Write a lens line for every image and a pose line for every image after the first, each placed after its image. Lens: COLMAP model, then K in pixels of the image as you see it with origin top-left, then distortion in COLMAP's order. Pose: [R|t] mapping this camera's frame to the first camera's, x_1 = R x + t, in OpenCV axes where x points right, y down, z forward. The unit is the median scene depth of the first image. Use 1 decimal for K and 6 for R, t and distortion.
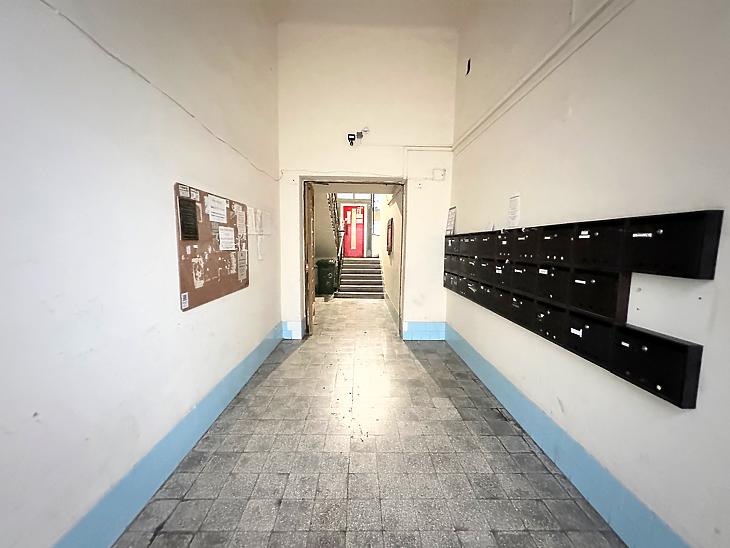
lens RADIAL K [[290.7, 0, 364.4], [0, 290.7, 273.4], [0, 0, 1]] dist [-0.001500, 0.000477]
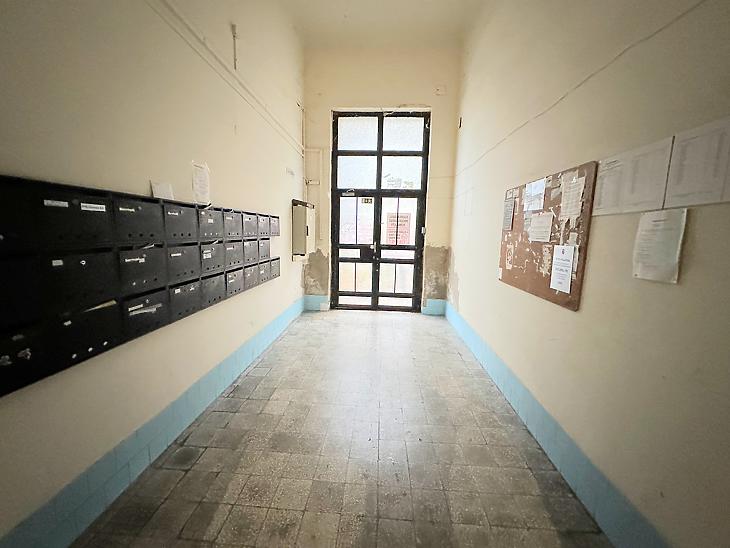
lens RADIAL K [[290.7, 0, 364.4], [0, 290.7, 273.4], [0, 0, 1]] dist [-0.001500, 0.000477]
pose [[-0.996258, -0.051795, 0.069190, -0.038974], [-0.033761, 0.970155, 0.240124, -0.184402], [-0.079563, 0.236889, -0.968273, 1.965810]]
